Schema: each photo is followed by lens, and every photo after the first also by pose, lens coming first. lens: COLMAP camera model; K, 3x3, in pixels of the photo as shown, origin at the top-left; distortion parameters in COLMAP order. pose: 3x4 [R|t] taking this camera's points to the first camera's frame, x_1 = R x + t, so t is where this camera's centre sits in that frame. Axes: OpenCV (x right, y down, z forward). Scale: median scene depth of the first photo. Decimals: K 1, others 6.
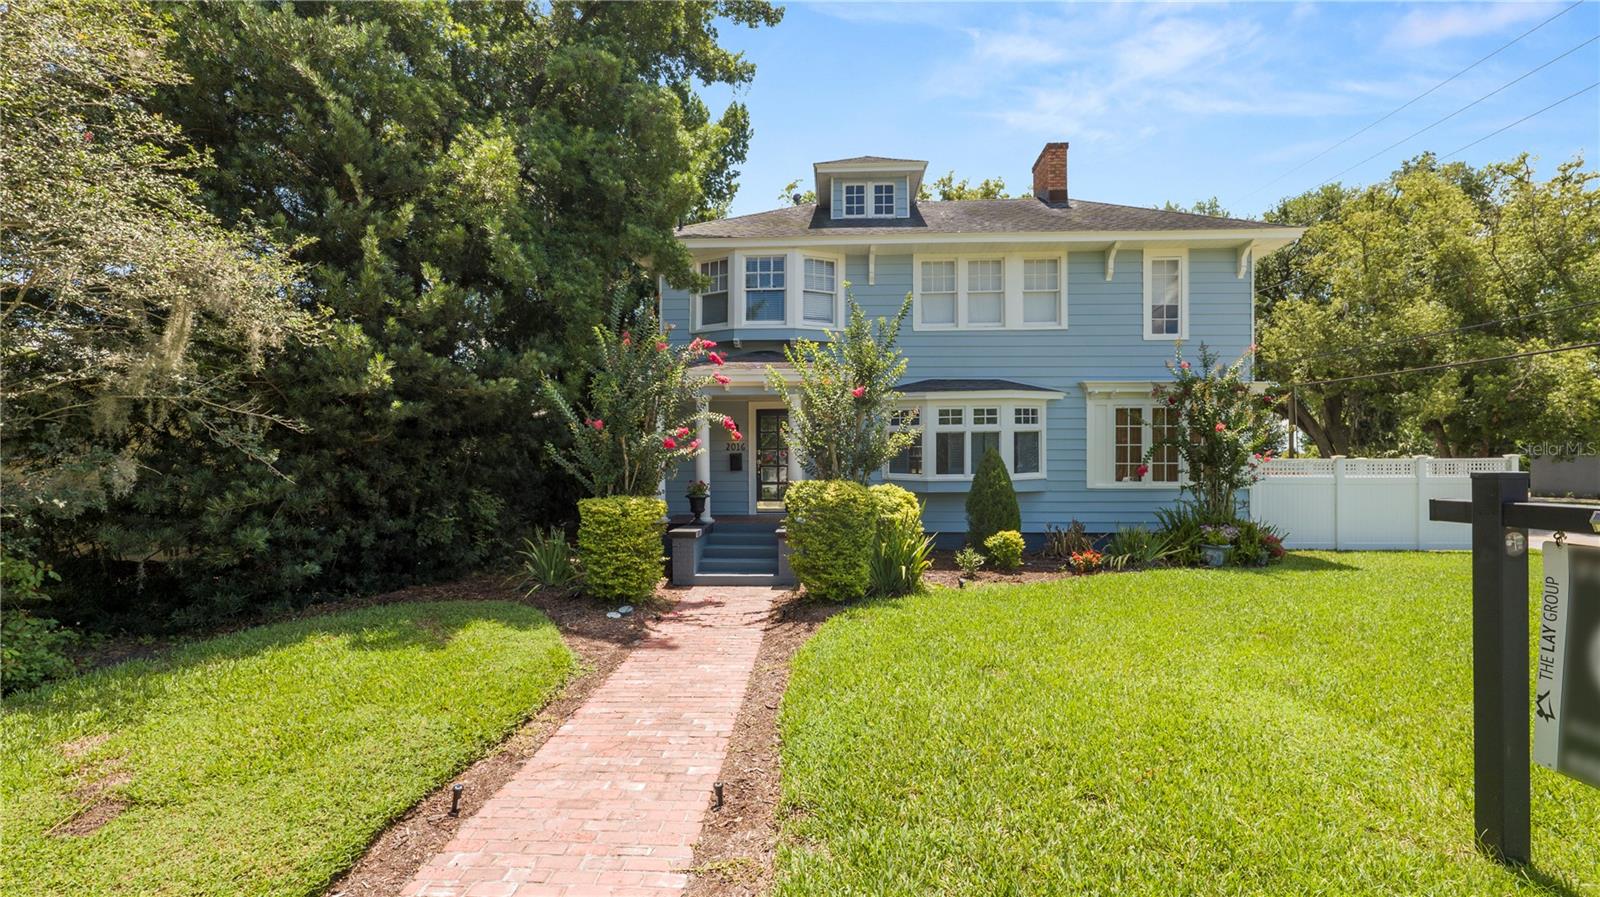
lens RADIAL K [[666.9, 0, 802.5], [0, 666.9, 463.9], [0, 0, 1]] dist [-0.009099, -0.000158]
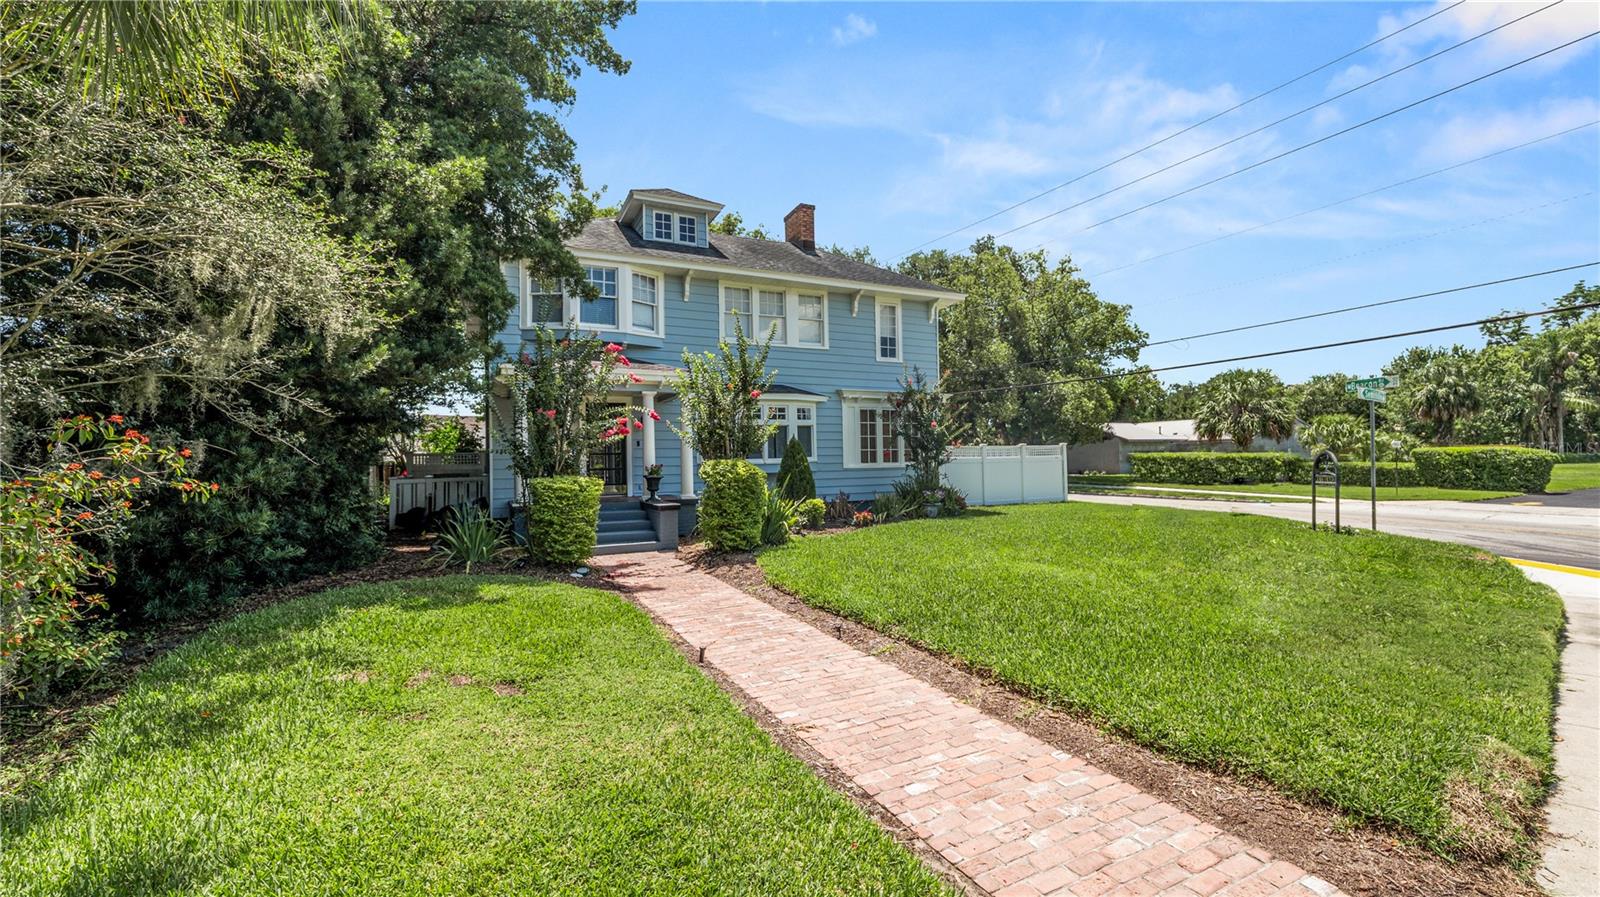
lens RADIAL K [[666.9, 0, 797.7], [0, 666.9, 439.4], [0, 0, 1]] dist [-0.009099, -0.000158]
pose [[0.875556, 0.001805, 0.483113, -0.303119], [0.013214, 0.999529, -0.027684, 0.014064], [-0.482936, 0.030623, 0.875120, -0.134919]]
